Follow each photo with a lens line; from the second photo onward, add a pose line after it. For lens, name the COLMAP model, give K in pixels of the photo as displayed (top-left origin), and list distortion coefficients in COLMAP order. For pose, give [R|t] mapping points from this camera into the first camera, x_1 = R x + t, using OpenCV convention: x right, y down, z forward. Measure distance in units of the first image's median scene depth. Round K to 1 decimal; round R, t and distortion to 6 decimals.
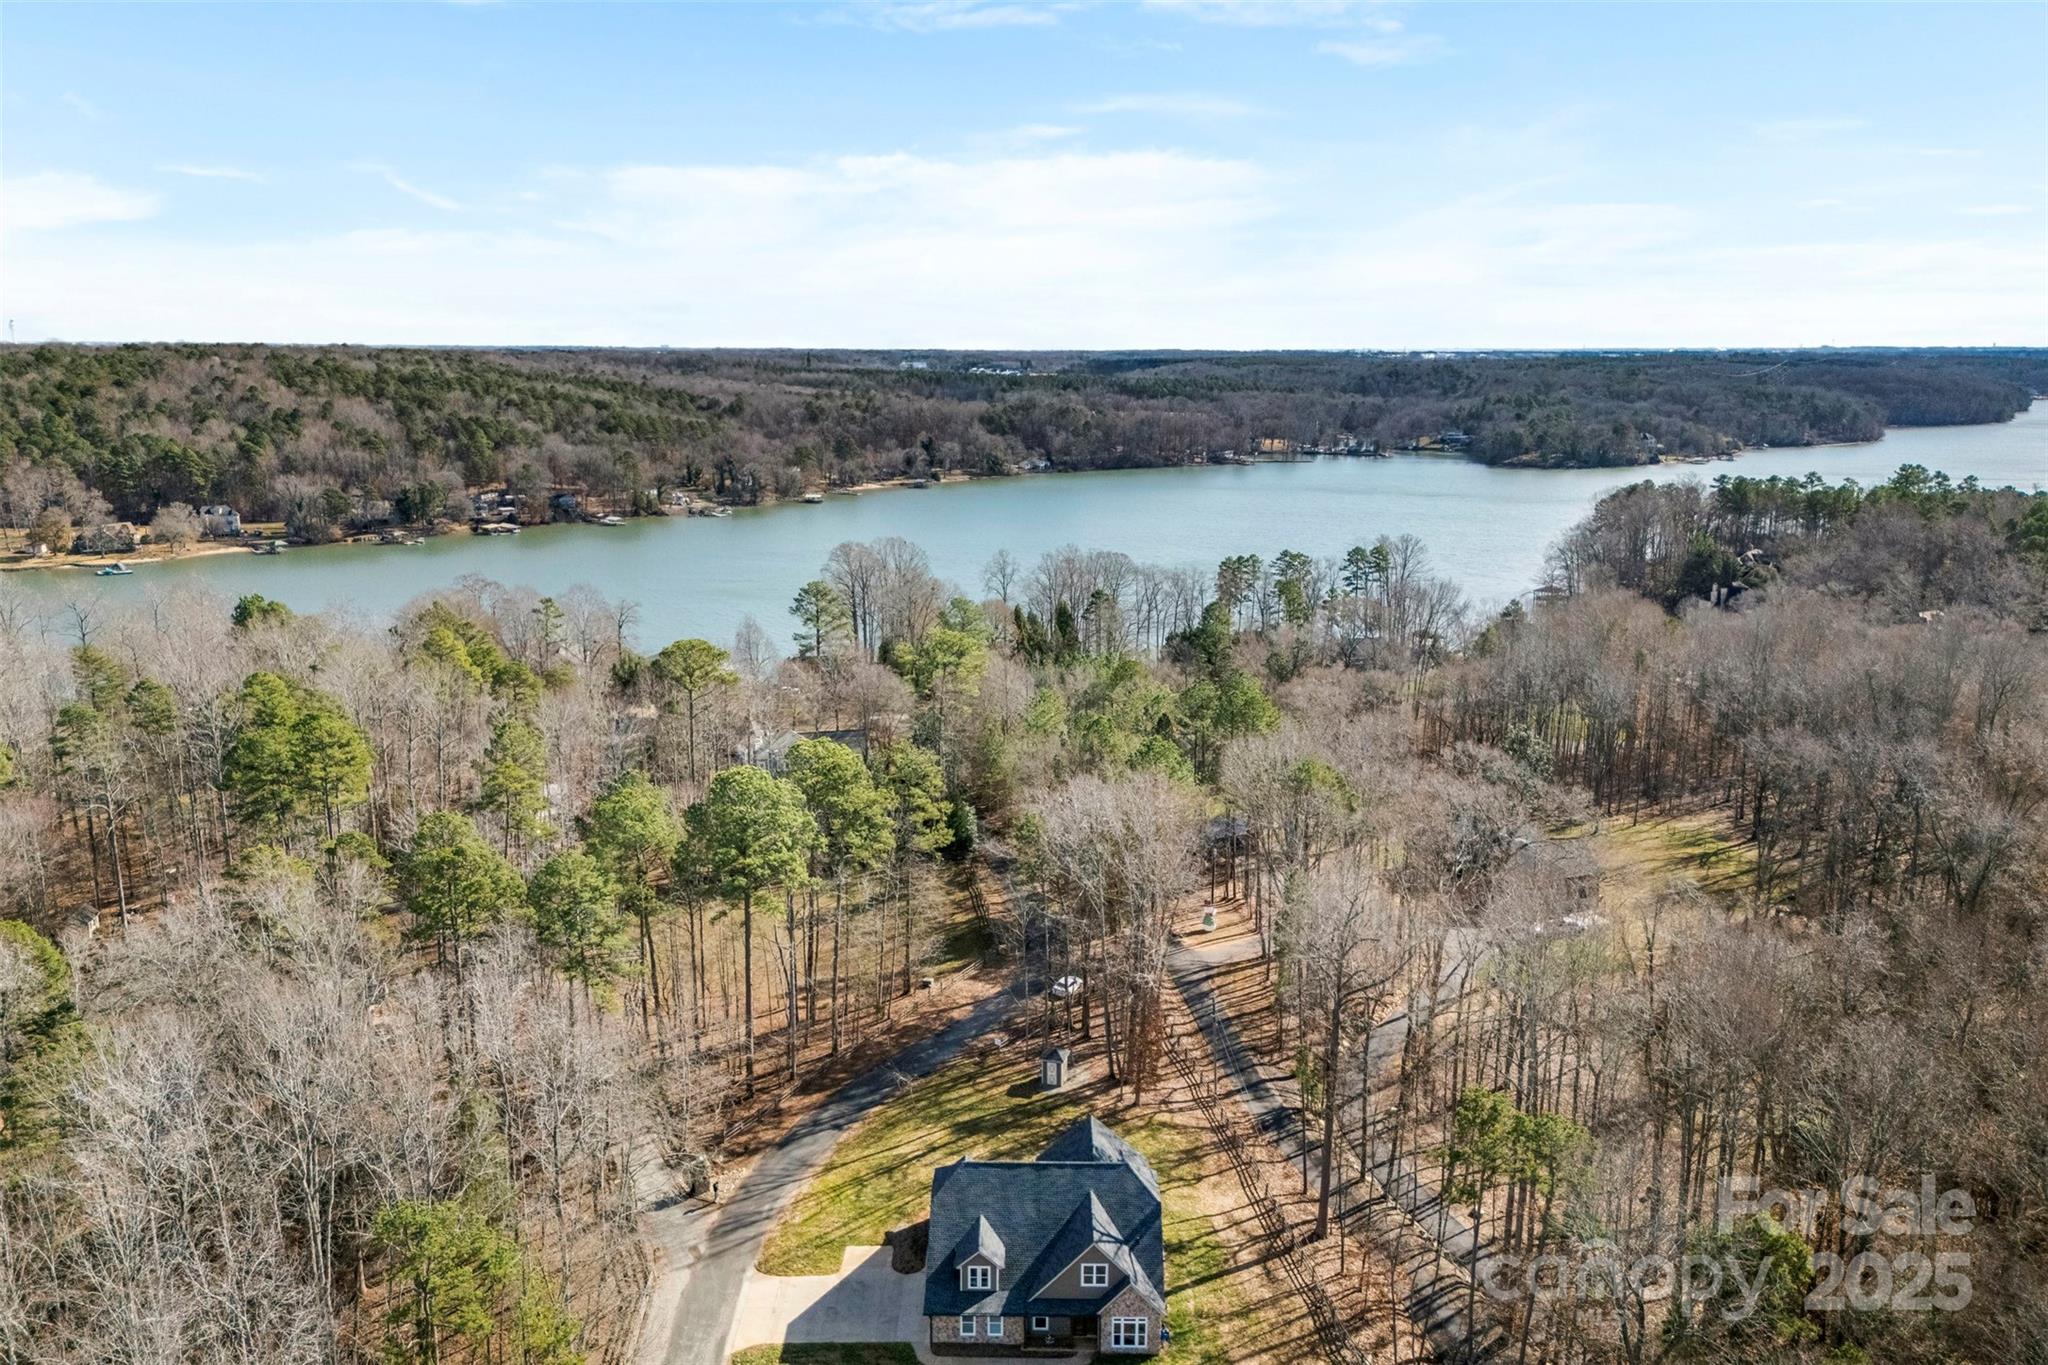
lens RADIAL K [[1509.2, 0, 1052.4], [0, 1509.2, 674.3], [0, 0, 1]] dist [0.063488, -0.049416]
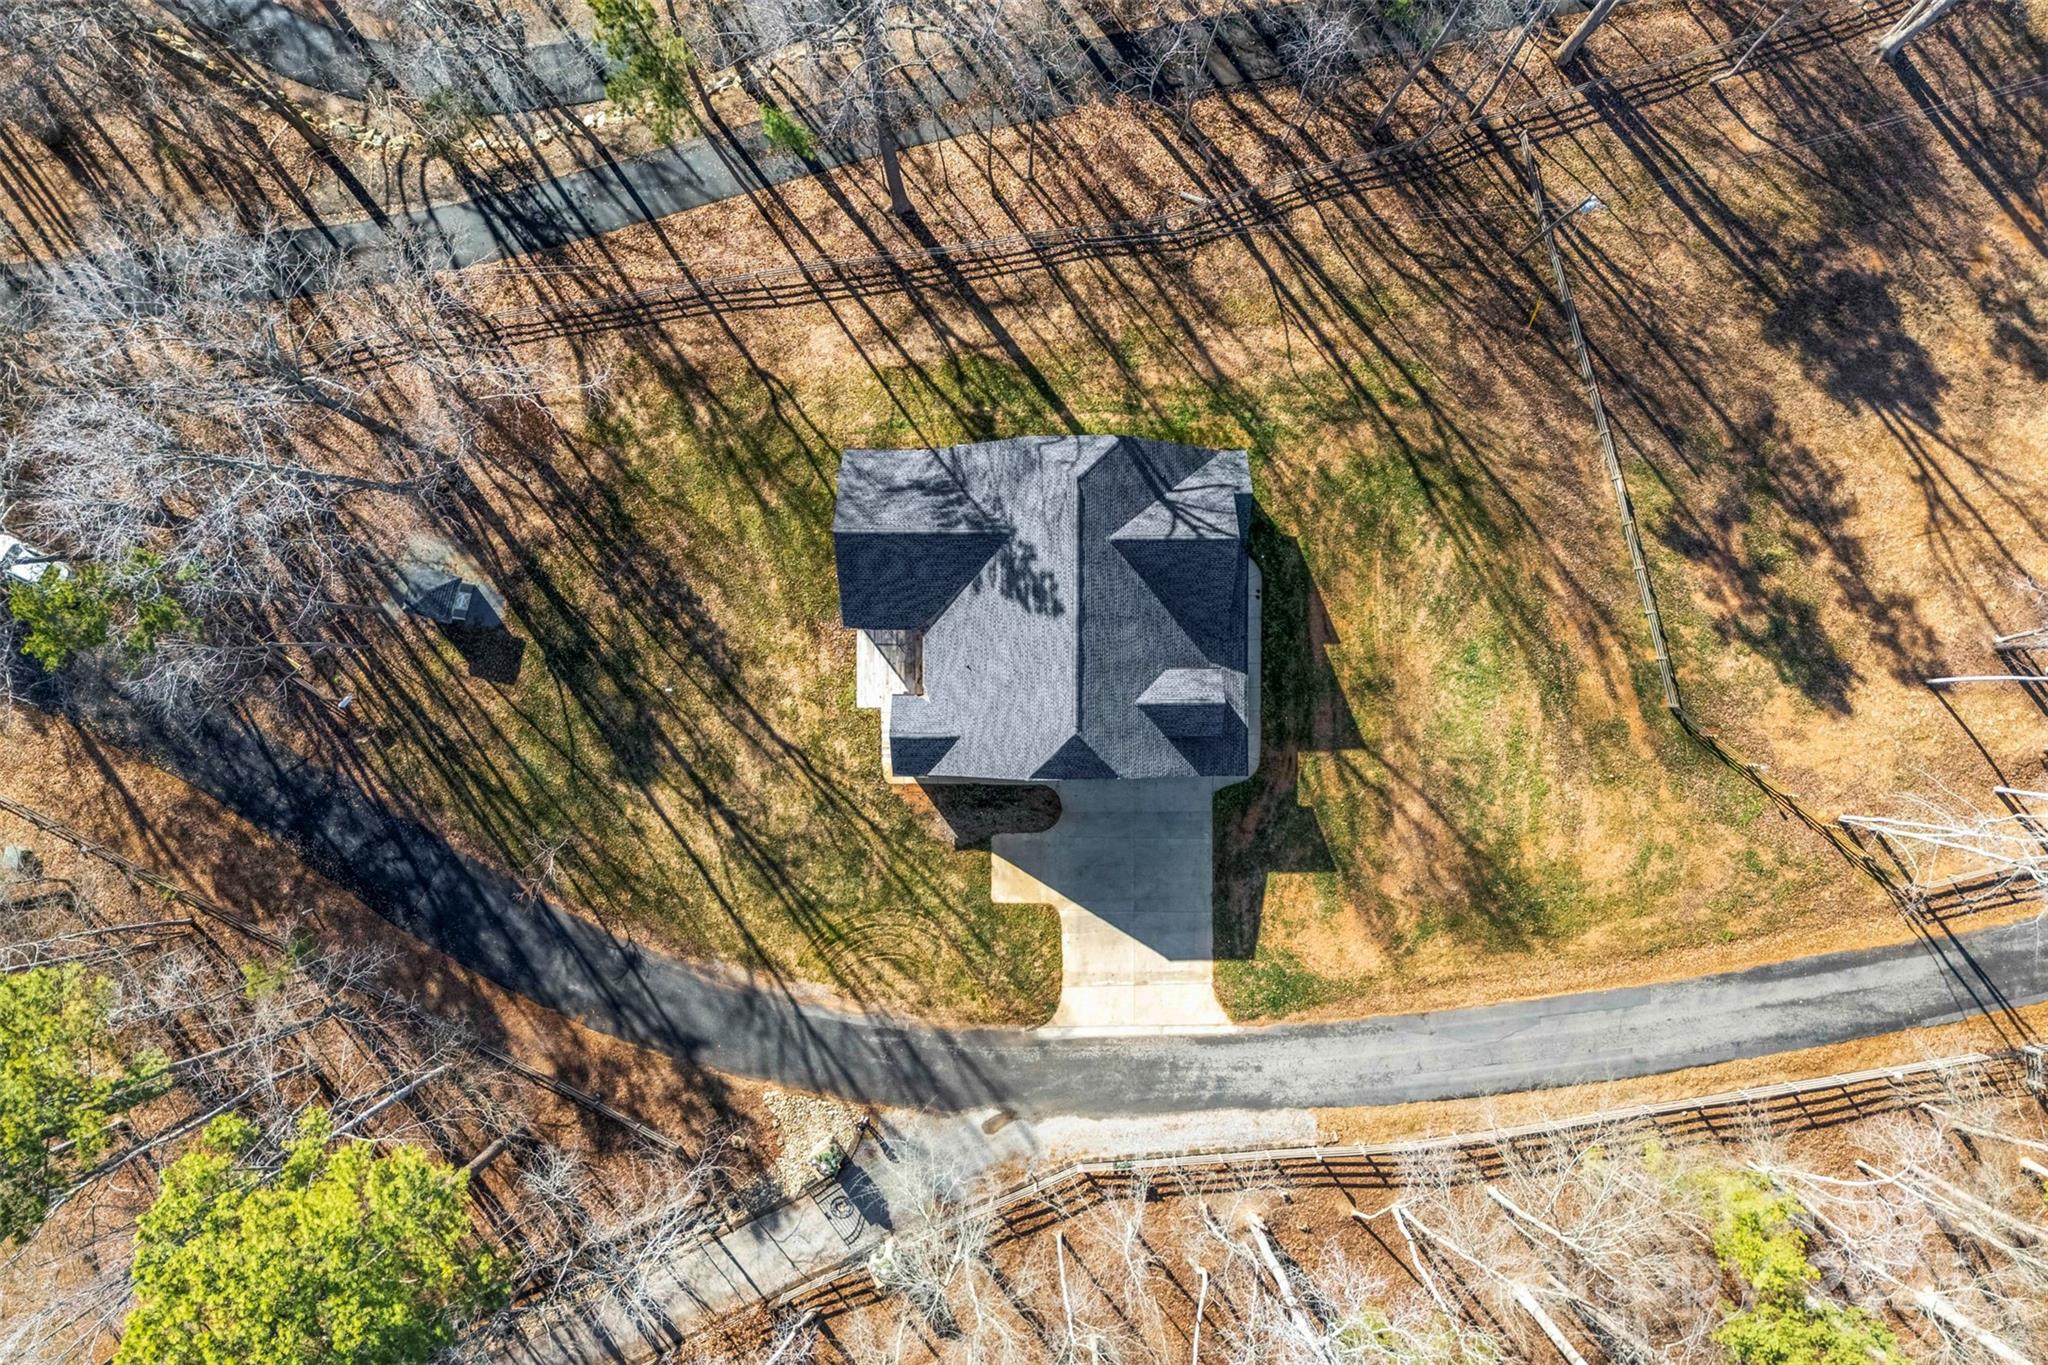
lens RADIAL K [[1509.2, 0, 1052.4], [0, 1509.2, 674.3], [0, 0, 1]] dist [0.063488, -0.049416]
pose [[0.006098, -0.999928, 0.010306, -0.005774], [0.217660, 0.011386, 0.975958, -0.043162], [-0.976006, -0.003708, 0.217714, 0.124519]]
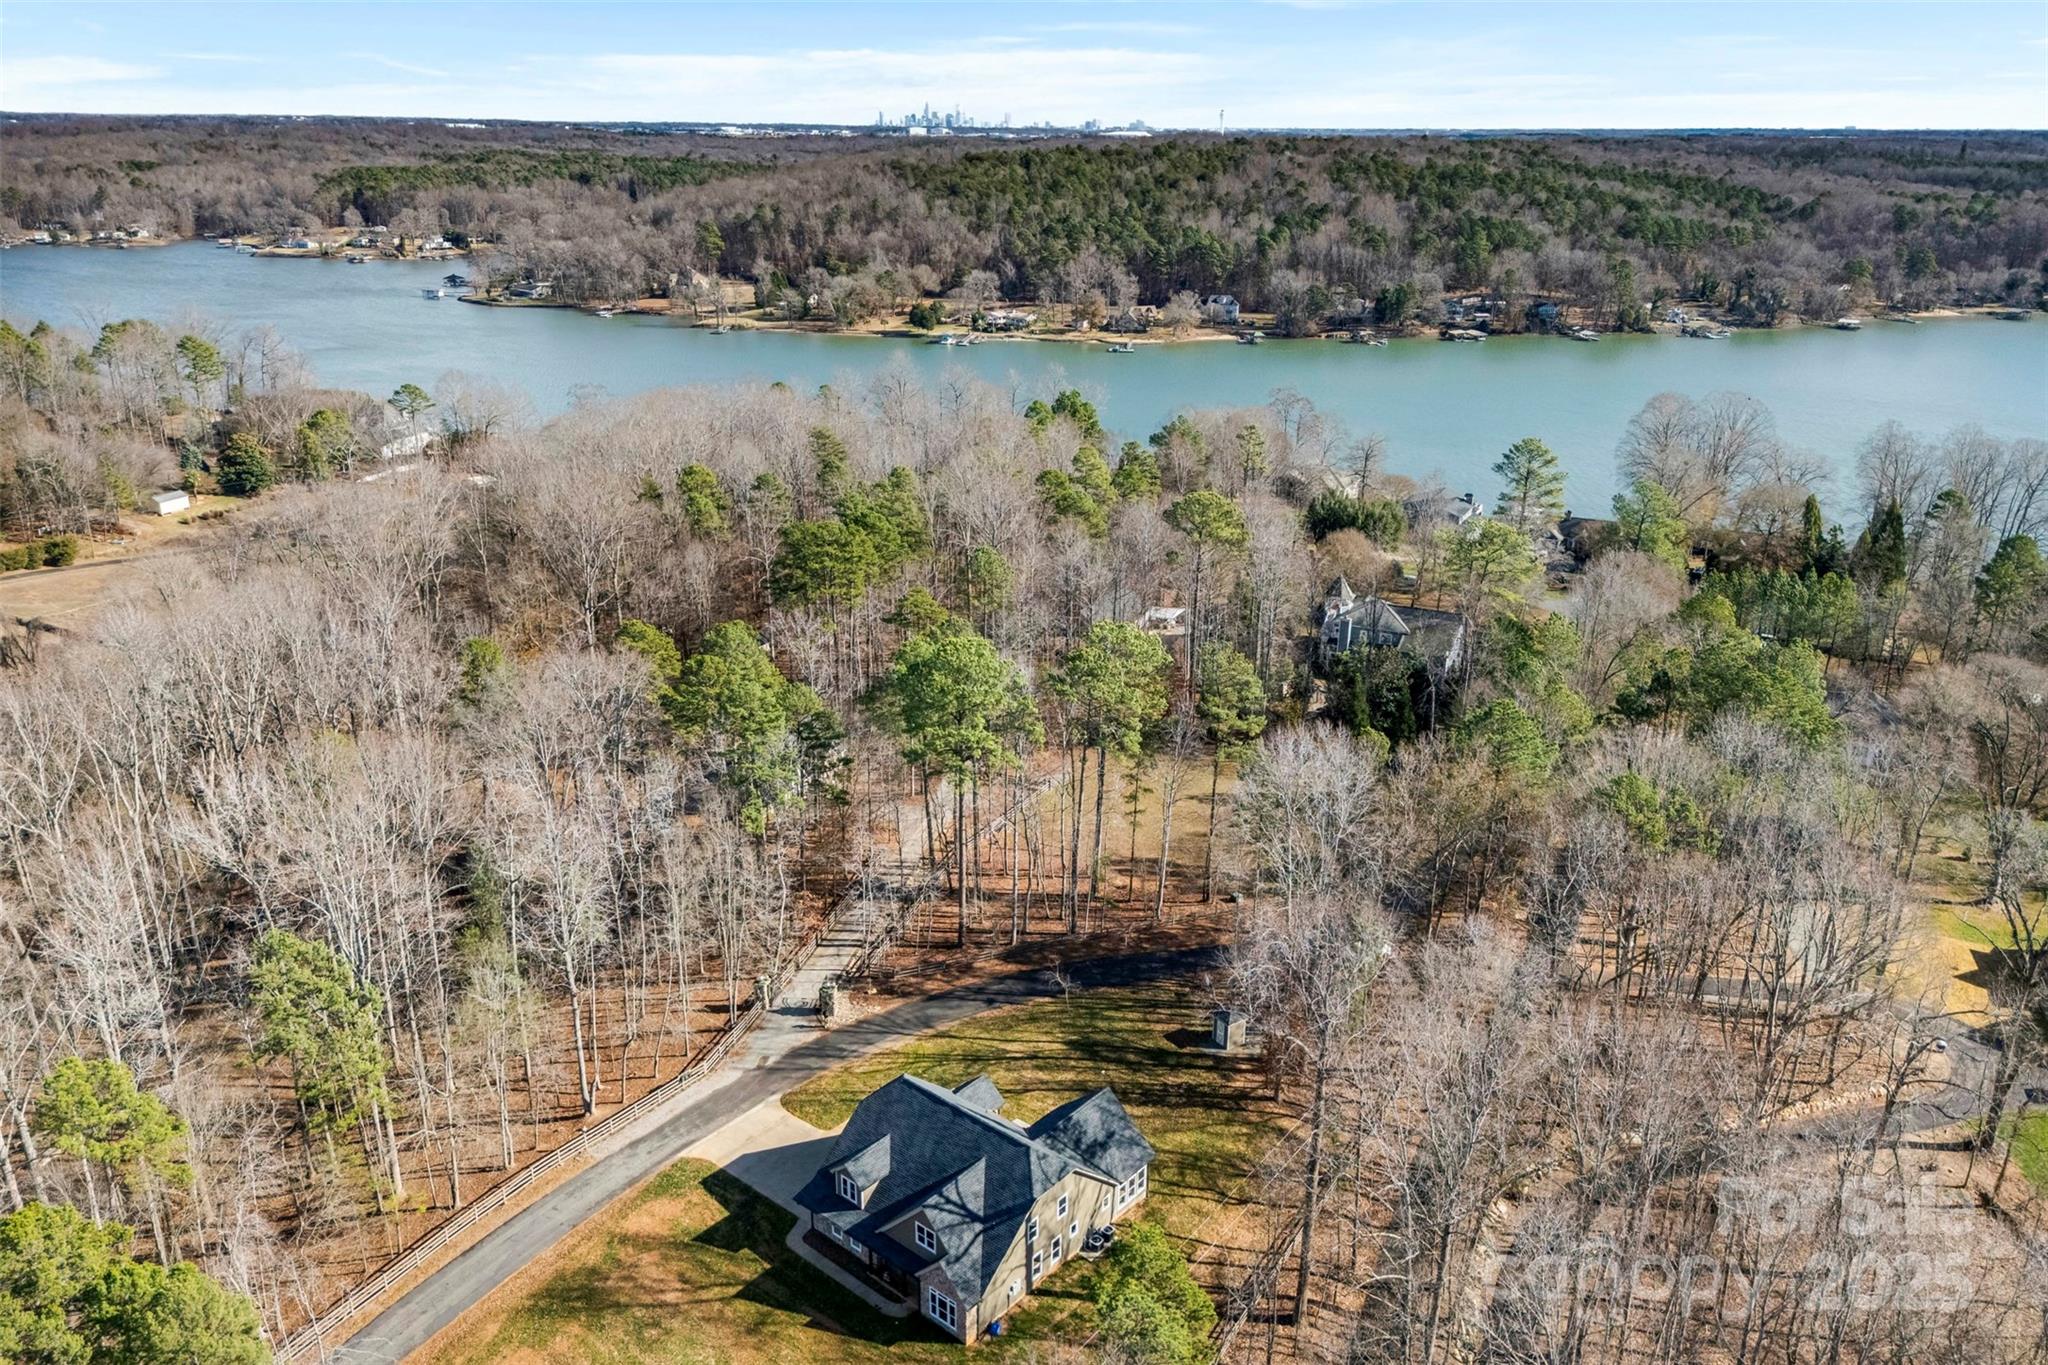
lens RADIAL K [[1509.2, 0, 1052.4], [0, 1509.2, 674.3], [0, 0, 1]] dist [0.063488, -0.049416]
pose [[0.769782, 0.219122, -0.599518, 0.079134], [-0.139946, 0.974316, 0.176419, -0.017784], [0.622777, -0.051904, 0.780676, 0.042950]]
